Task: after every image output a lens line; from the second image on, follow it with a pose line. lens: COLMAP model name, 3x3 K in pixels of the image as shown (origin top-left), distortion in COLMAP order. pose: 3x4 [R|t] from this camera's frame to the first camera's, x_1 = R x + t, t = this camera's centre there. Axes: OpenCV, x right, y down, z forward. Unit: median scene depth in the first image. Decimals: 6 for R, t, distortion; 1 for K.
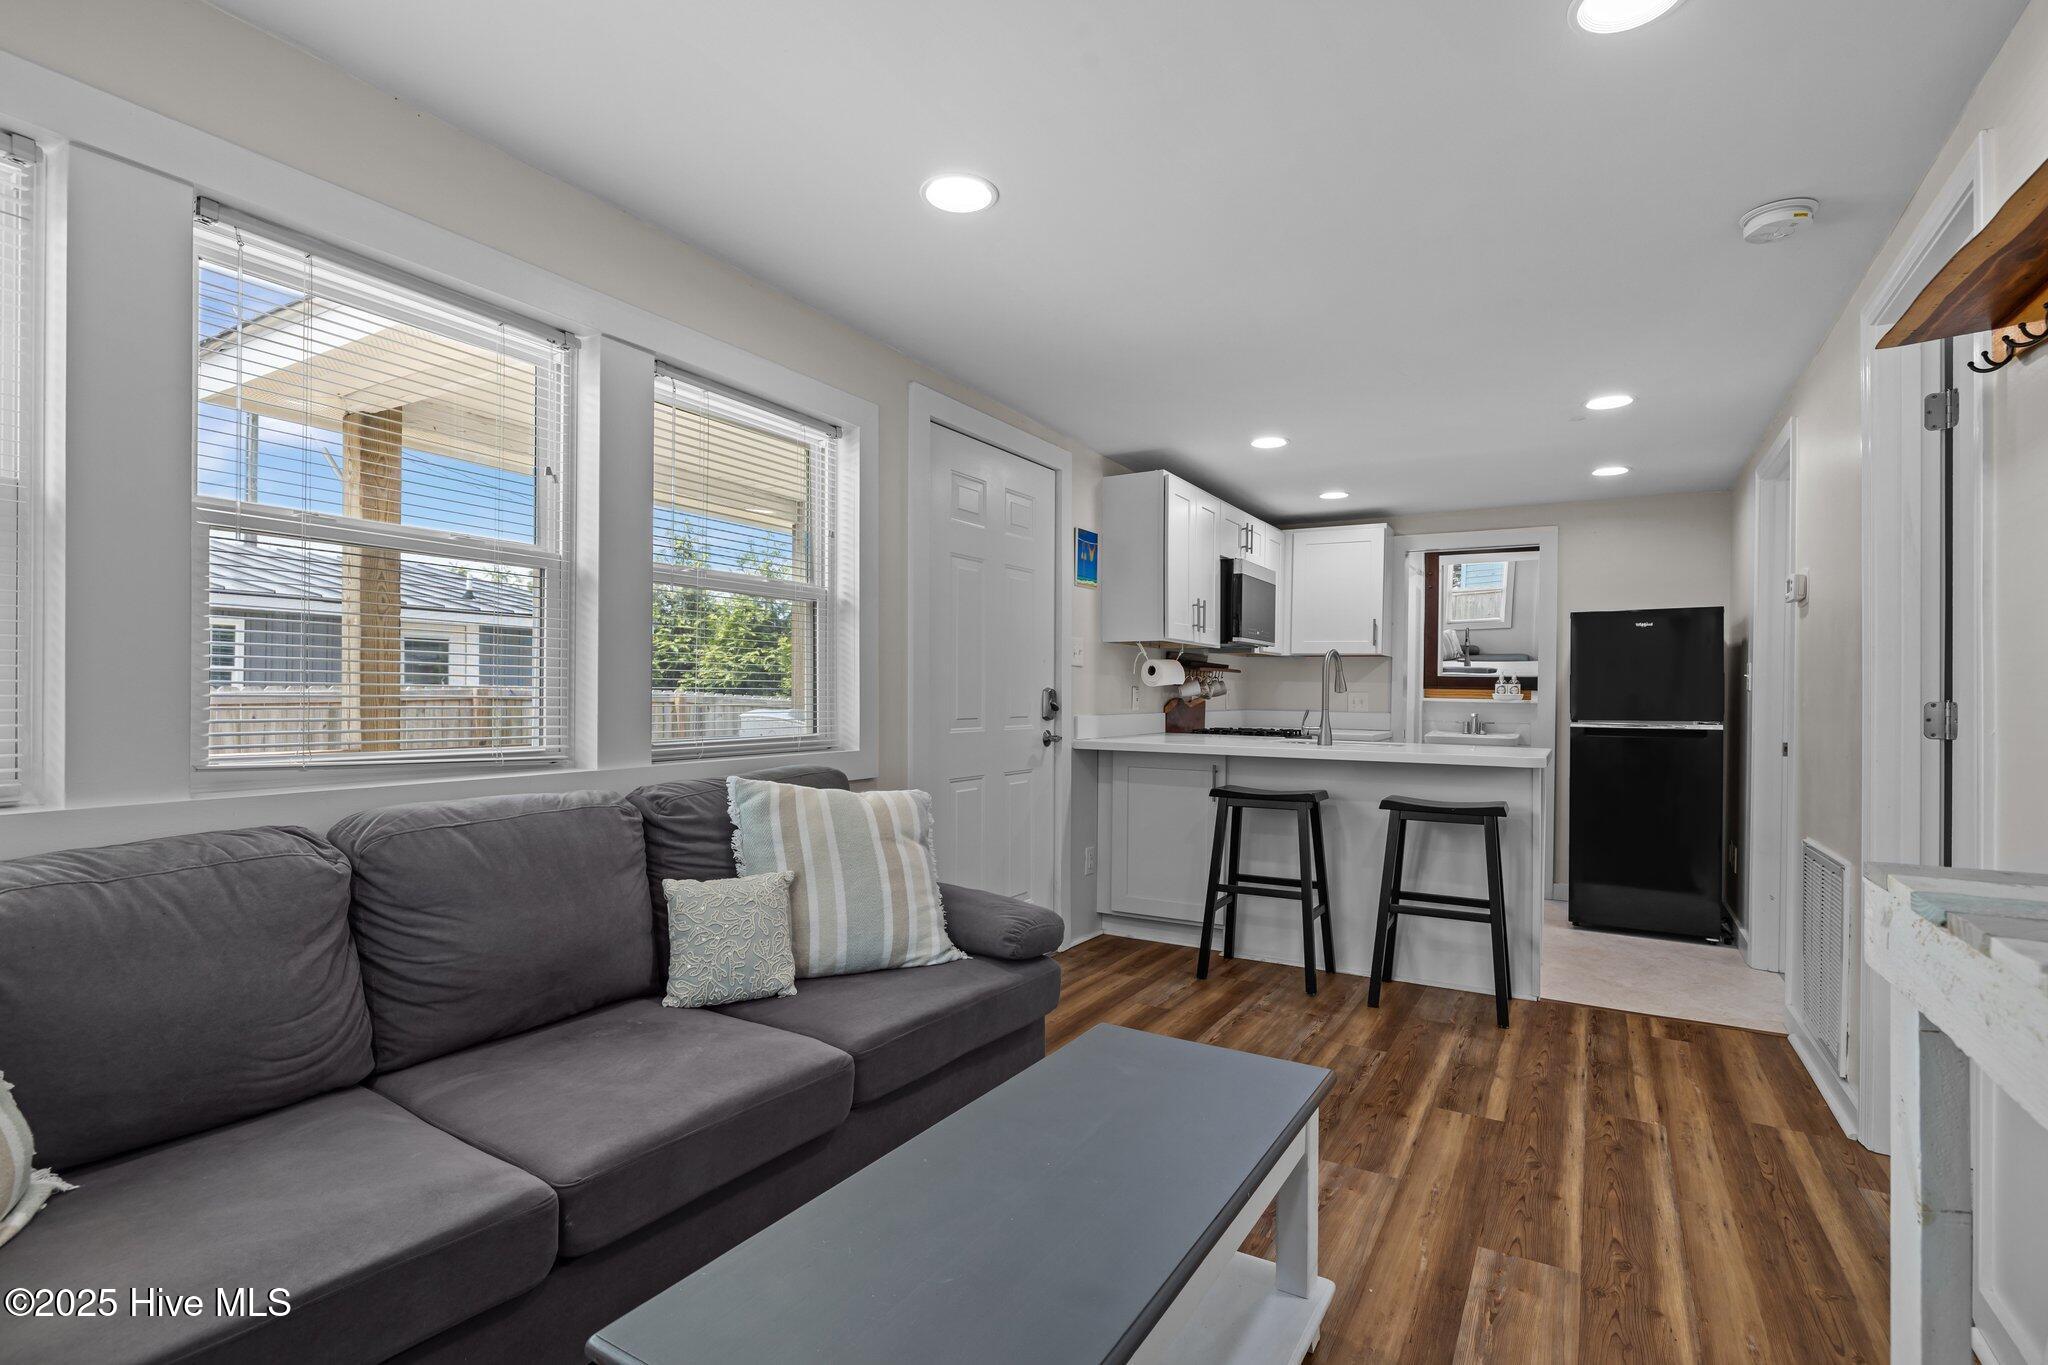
lens RADIAL K [[994.8, 0, 1022.9], [0, 994.8, 693.4], [0, 0, 1]] dist [-0.000691, 0.000581]
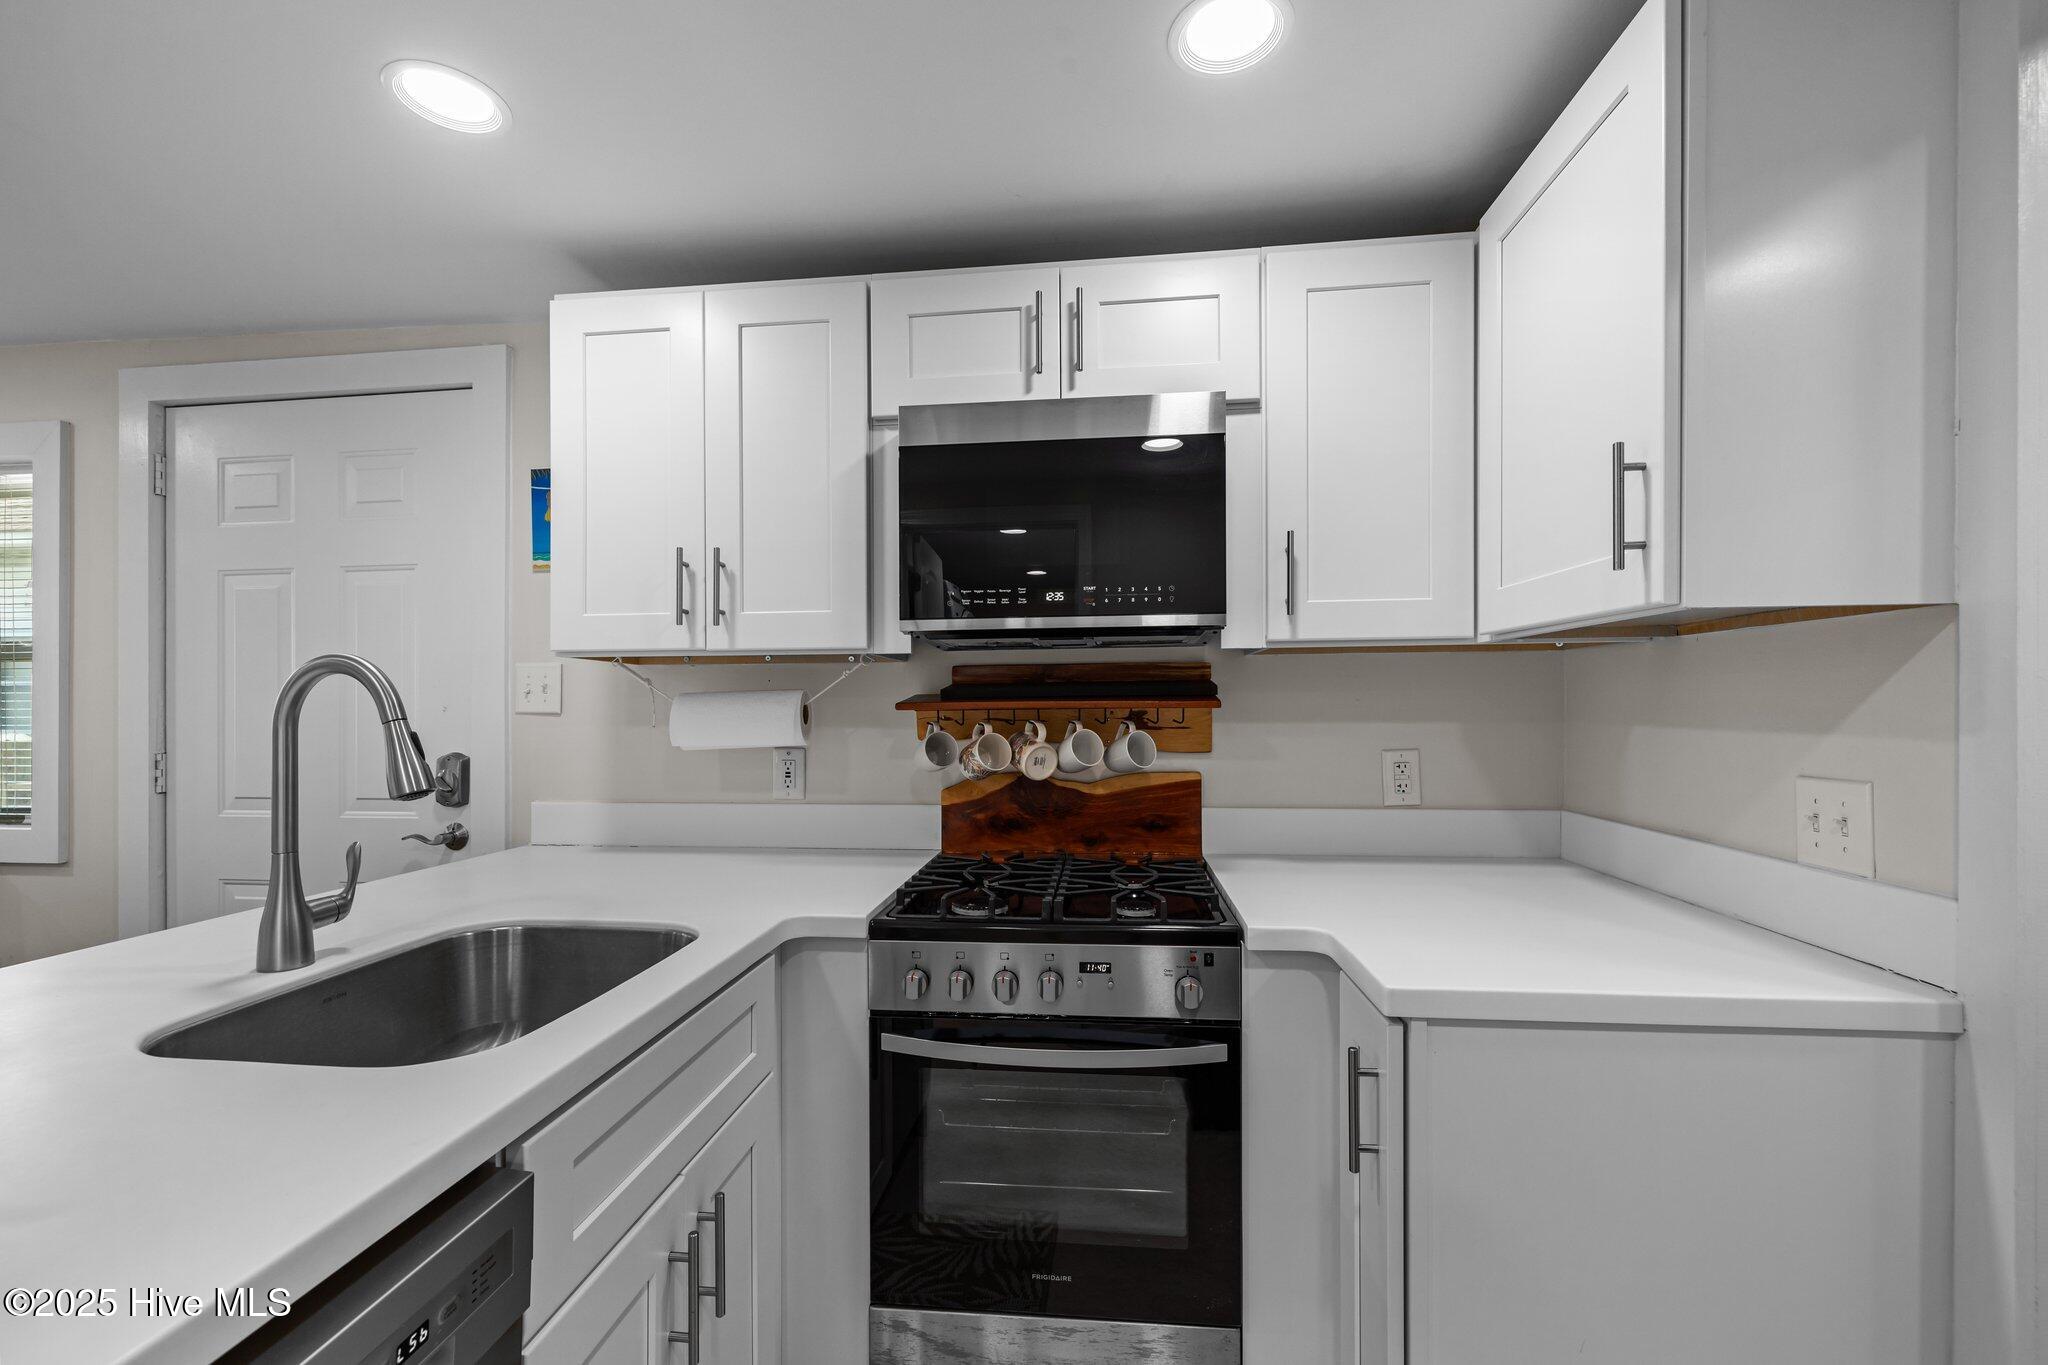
lens RADIAL K [[870.7, 0, 1003.5], [0, 870.7, 716.4], [0, 0, 1]] dist [0.005074, 0.000470]
pose [[0.397185, -0.008996, -0.917695, 0.491784], [0.006339, 0.999955, -0.007058, -0.016588], [0.917717, -0.003014, 0.397224, 0.839713]]
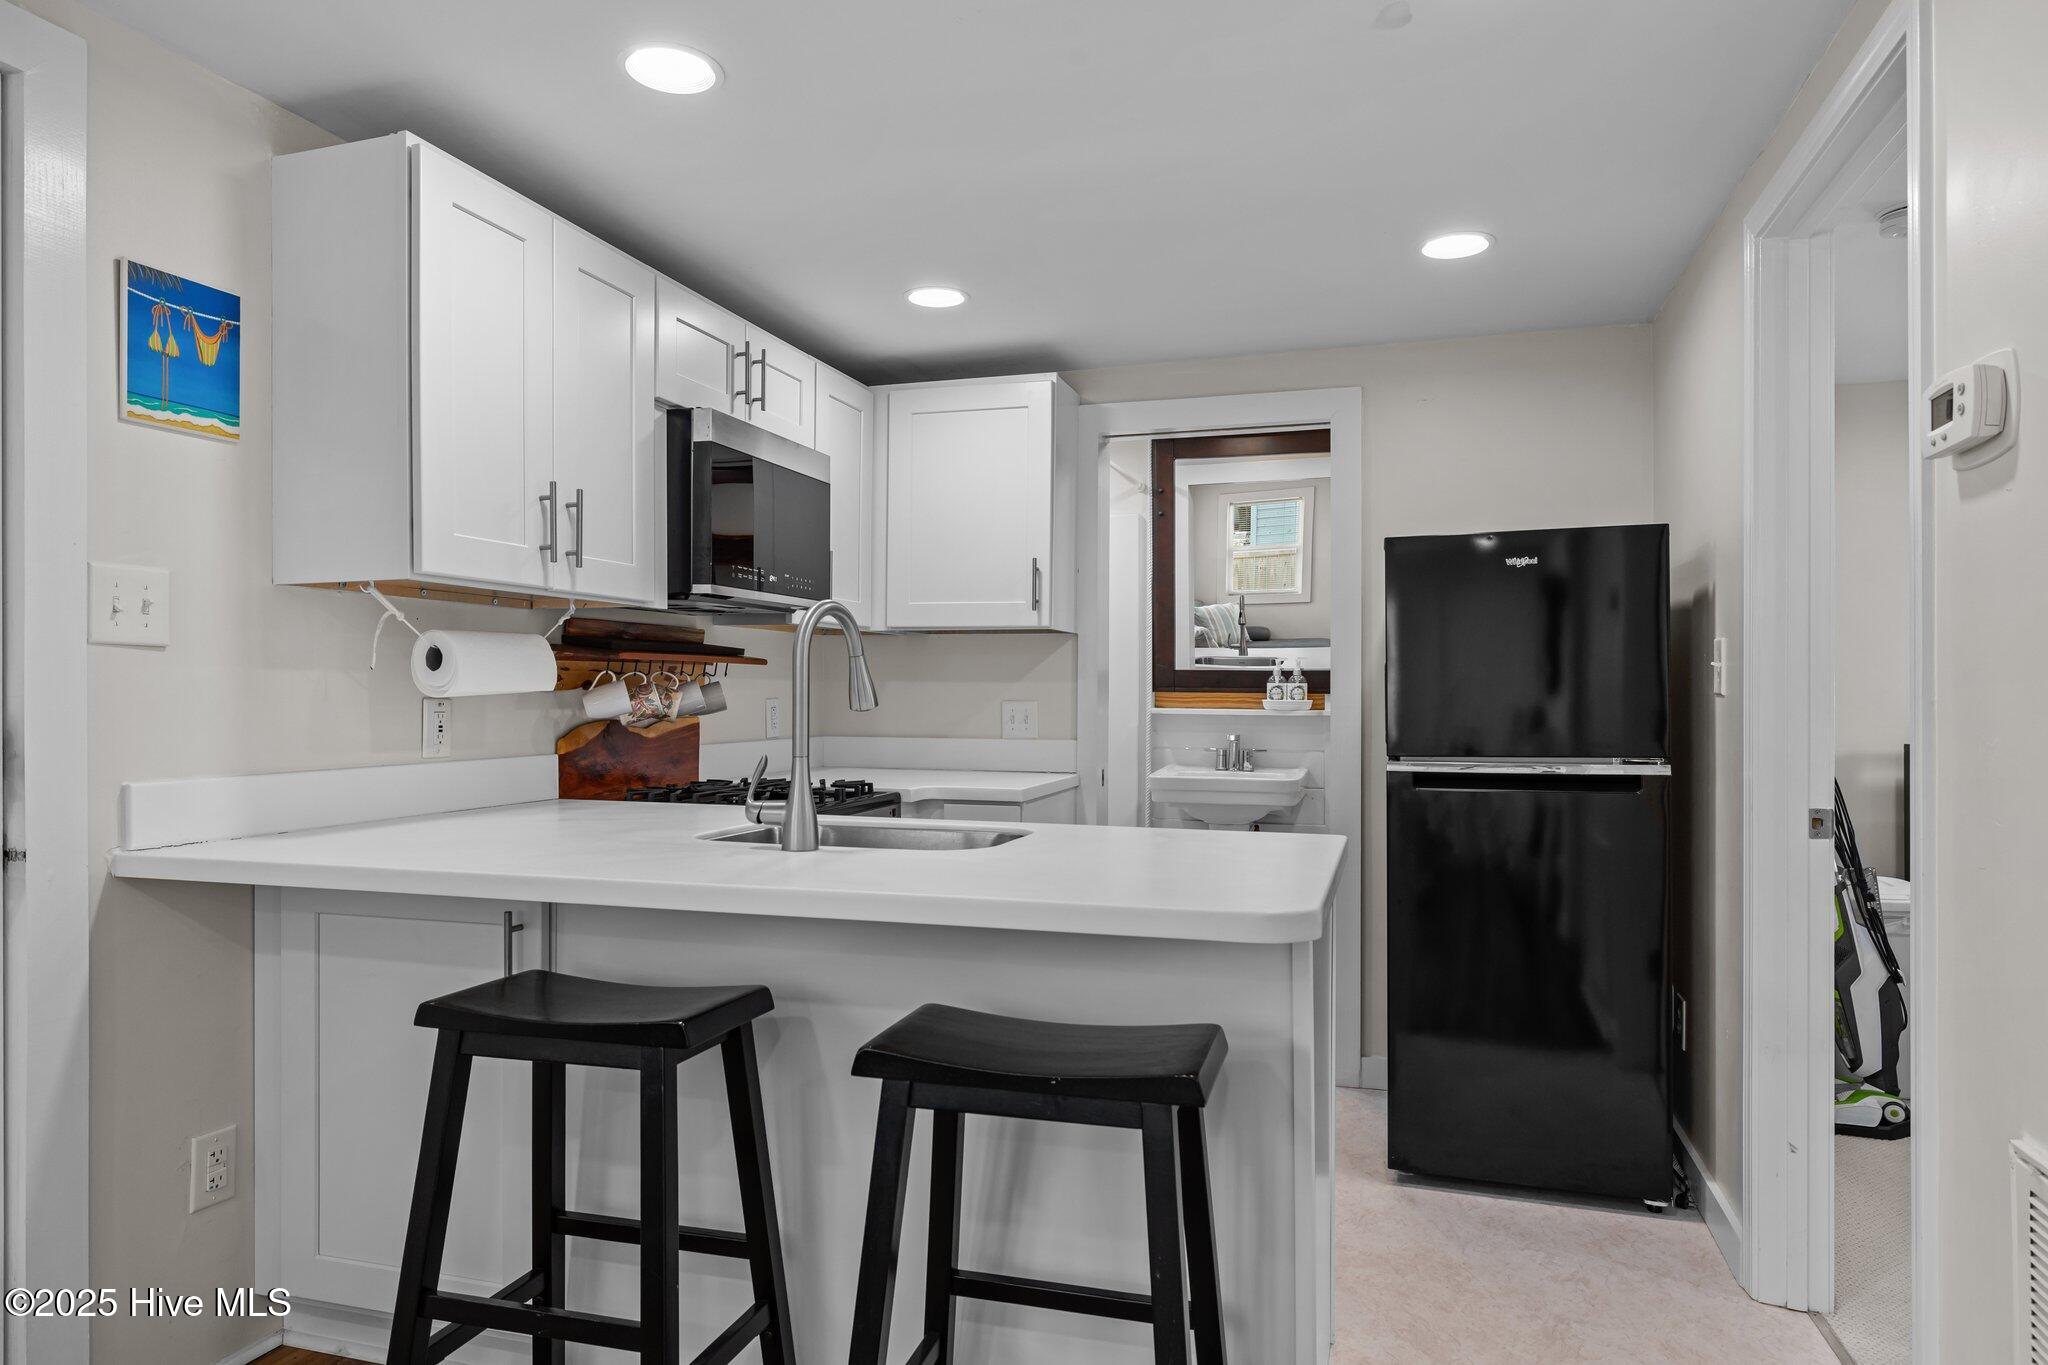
lens RADIAL K [[1229.2, 0, 1028.9], [0, 1229.2, 684.6], [0, 0, 1]] dist [0.002434, 0.001198]
pose [[0.975908, -0.007593, 0.218051, 0.221103], [0.009475, 0.999926, -0.007589, -0.005402], [-0.217978, 0.009472, 0.975908, 0.400171]]
